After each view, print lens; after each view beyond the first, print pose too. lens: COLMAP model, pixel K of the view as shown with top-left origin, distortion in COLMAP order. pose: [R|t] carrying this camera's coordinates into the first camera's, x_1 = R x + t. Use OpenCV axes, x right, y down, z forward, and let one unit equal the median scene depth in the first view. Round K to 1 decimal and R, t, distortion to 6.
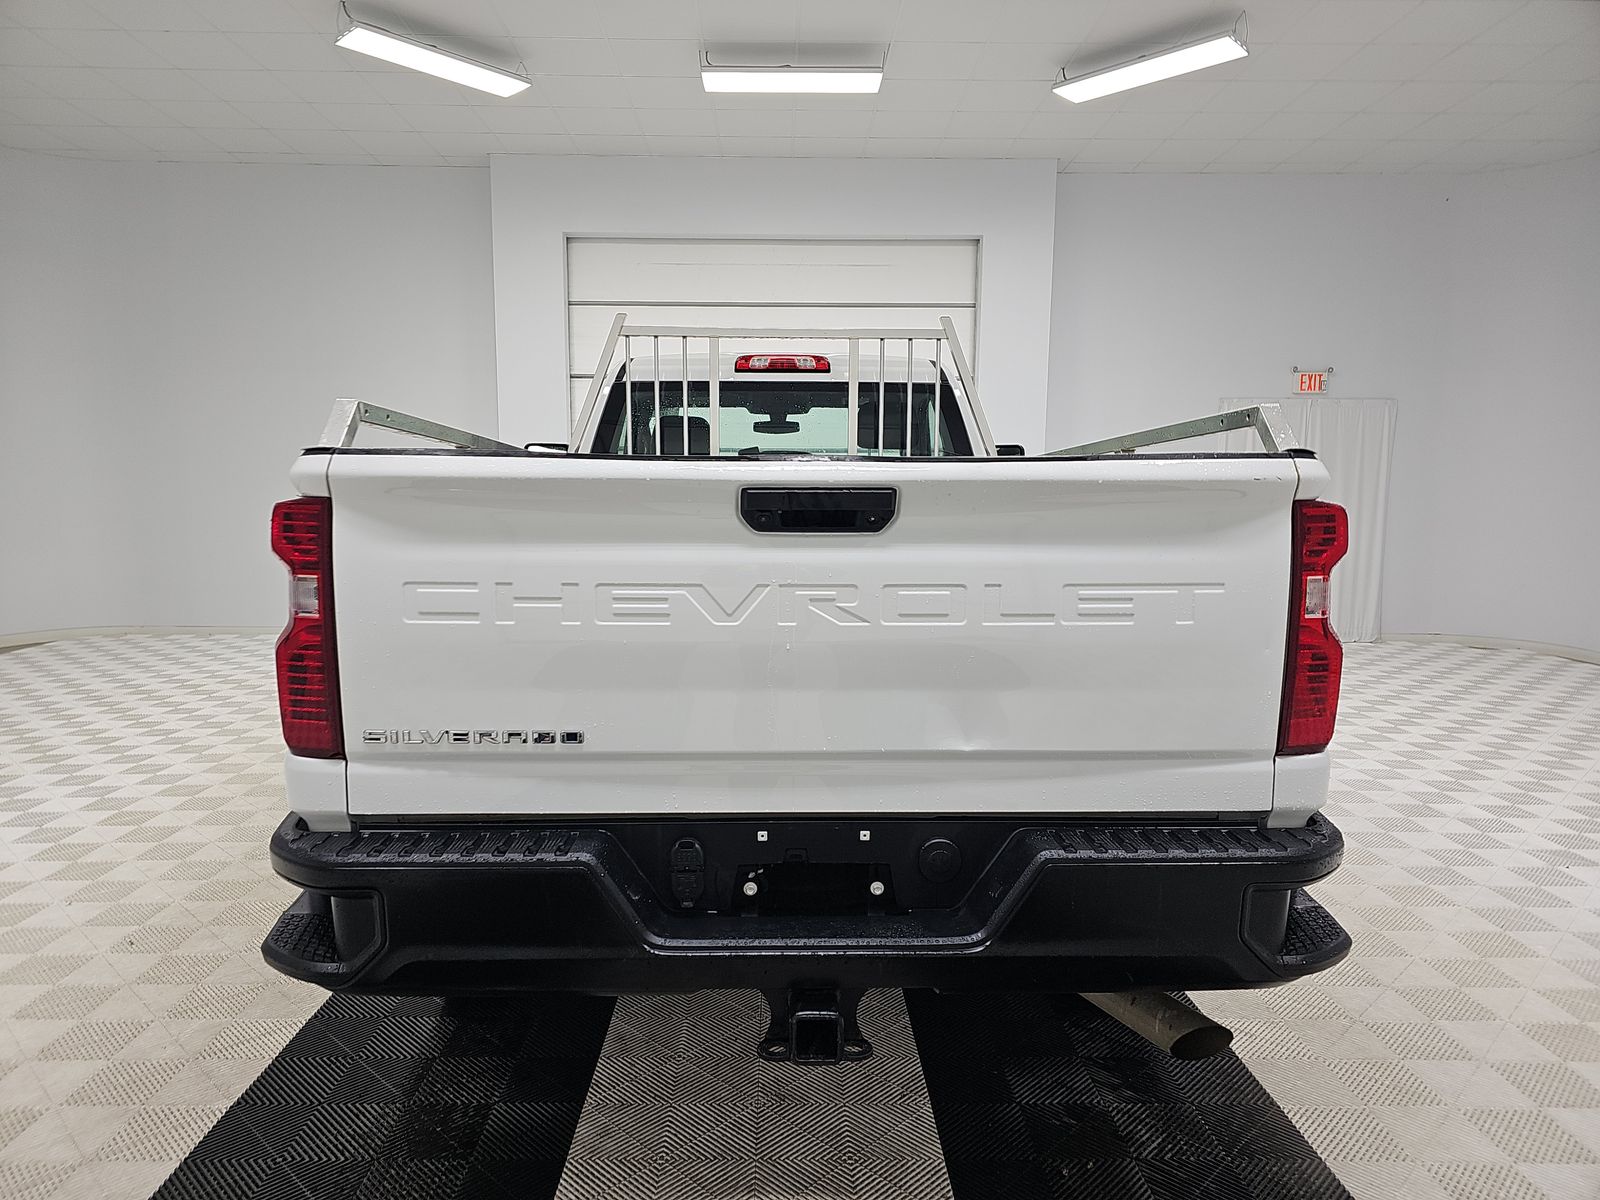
lens RADIAL K [[1036.1, 0, 793.6], [0, 1036.1, 633.0], [0, 0, 1]] dist [0.004496, -0.002621]
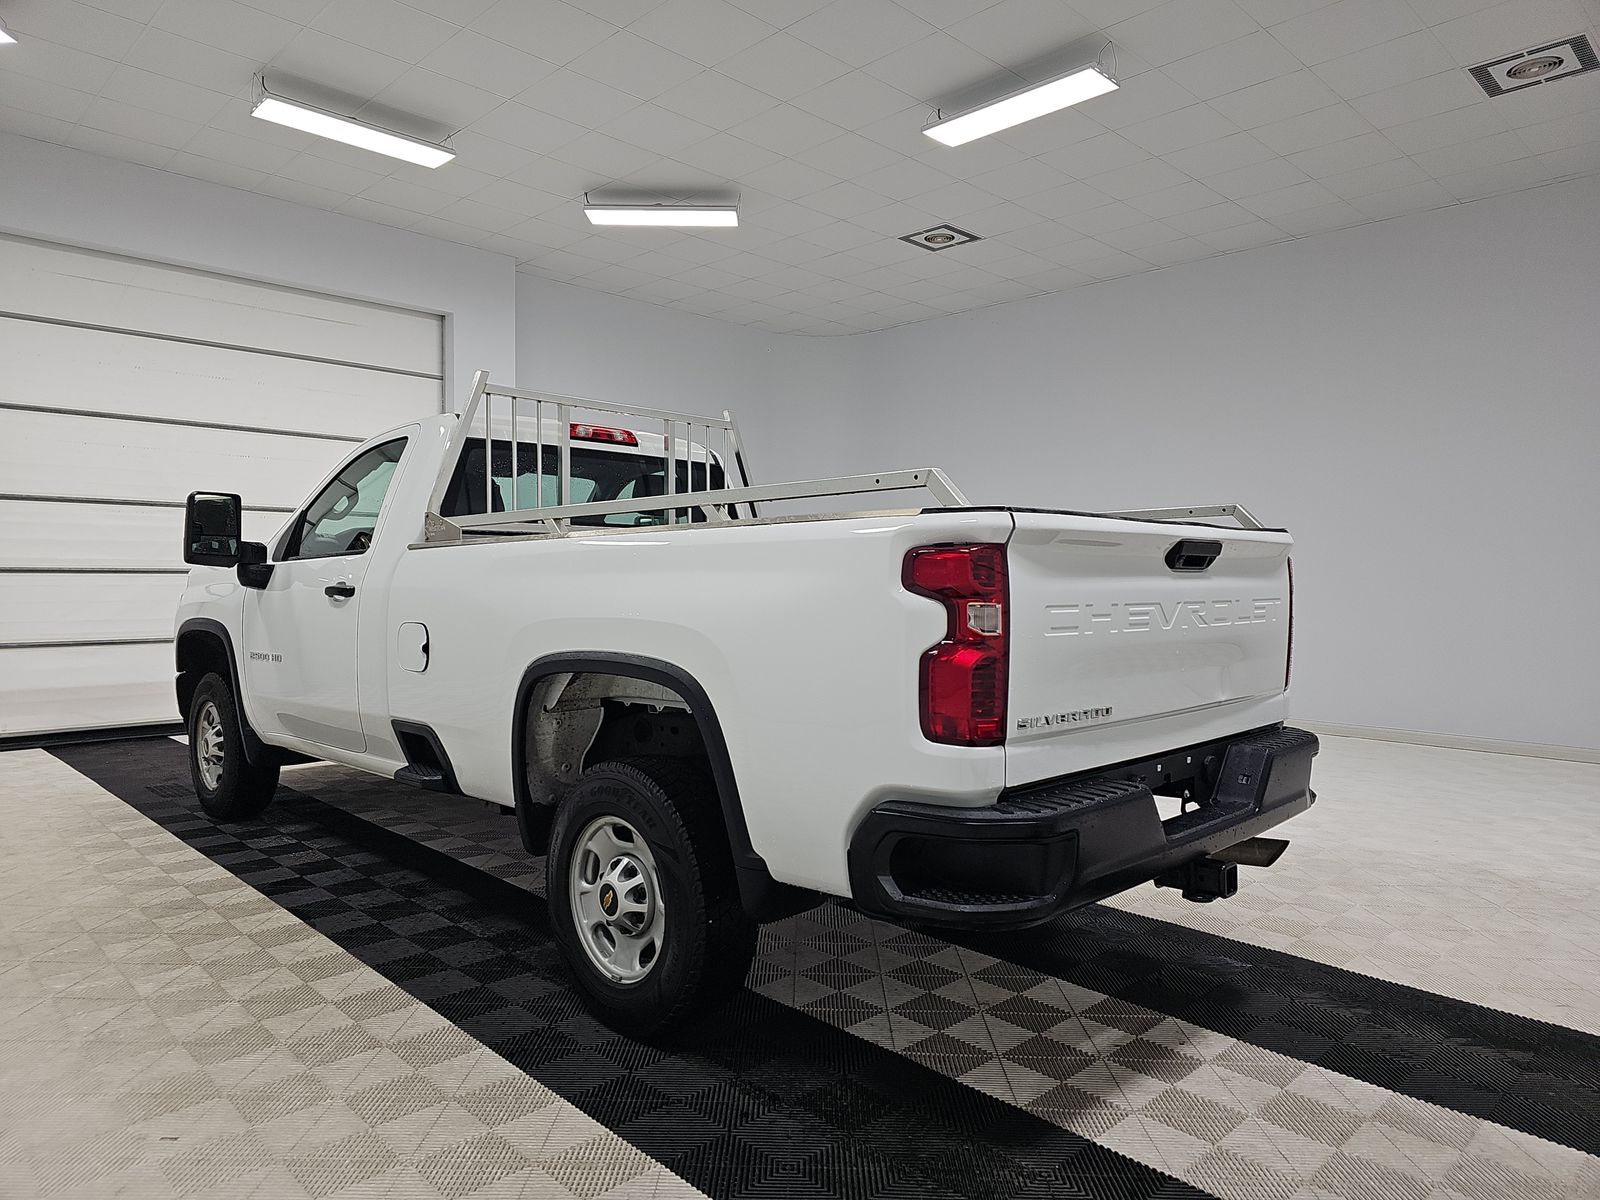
lens RADIAL K [[1036.1, 0, 793.6], [0, 1036.1, 633.0], [0, 0, 1]] dist [0.004496, -0.002621]
pose [[0.734401, -0.036427, 0.677738, -0.614657], [0.084810, 0.995657, -0.038386, 0.004370], [-0.673397, 0.085670, 0.734301, 0.090847]]
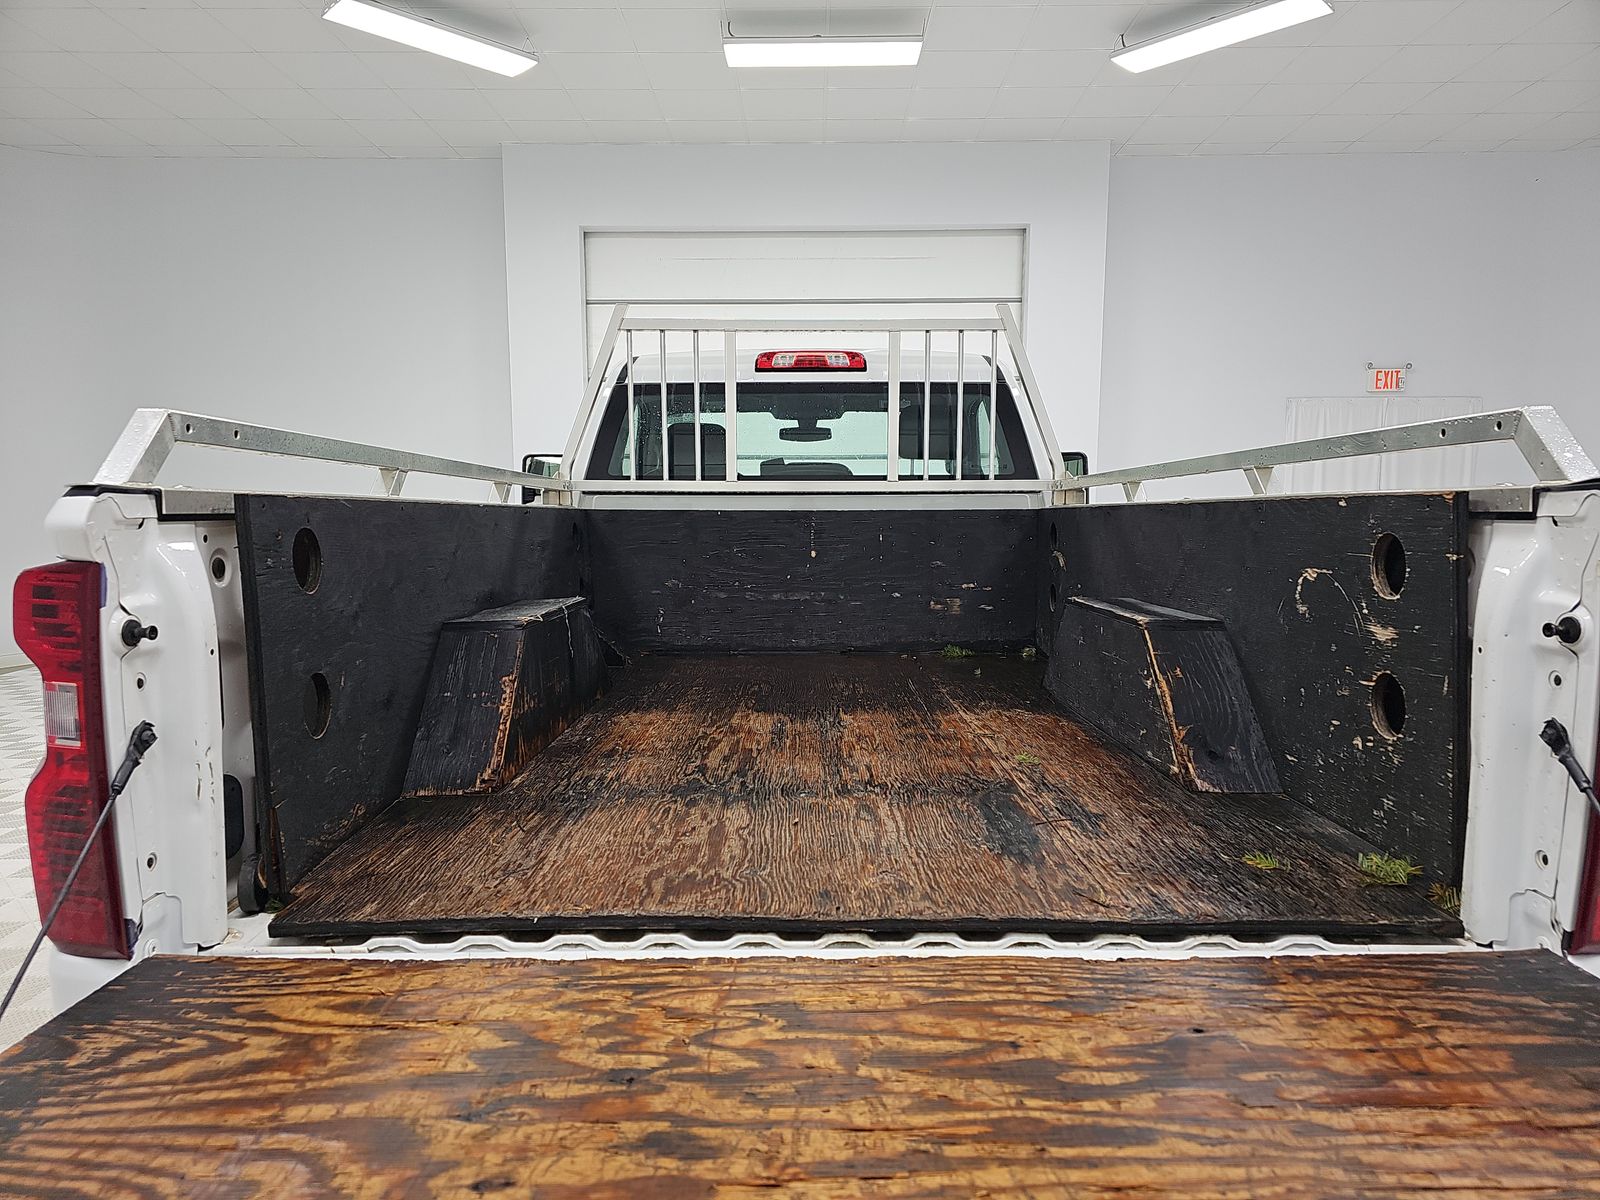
lens RADIAL K [[1042.4, 0, 803.4], [0, 1042.4, 636.8], [0, 0, 1]] dist [-0.000682, 0.002146]
pose [[0.999710, -0.002681, -0.023915, 0.003220], [0.002671, 0.999996, -0.000441, -0.032223], [0.023916, 0.000377, 0.999714, 0.140170]]
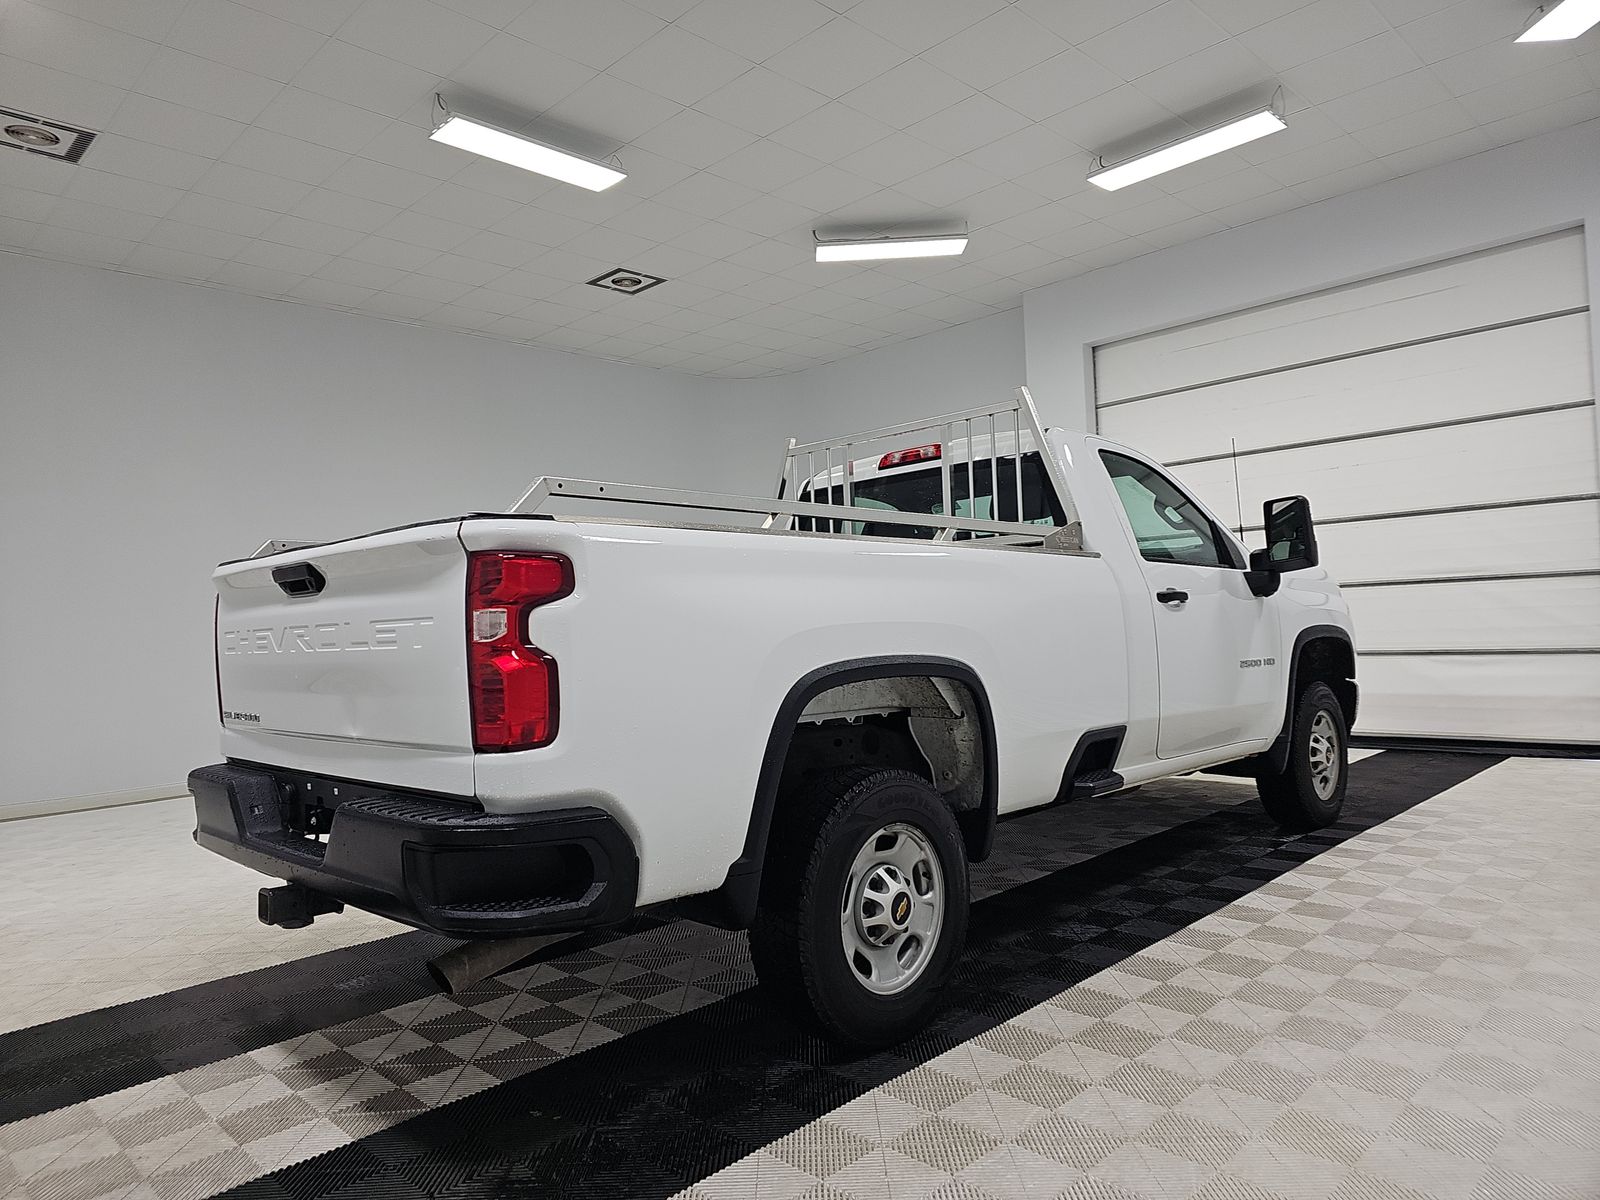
lens RADIAL K [[1036.3, 0, 742.3], [0, 1036.3, 600.5], [0, 0, 1]] dist [-0.001631, -0.002800]
pose [[0.669653, -0.054019, -0.740707, 0.680111], [-0.049792, 0.991842, -0.117350, 0.027581], [0.741003, 0.115465, 0.661500, 0.168950]]
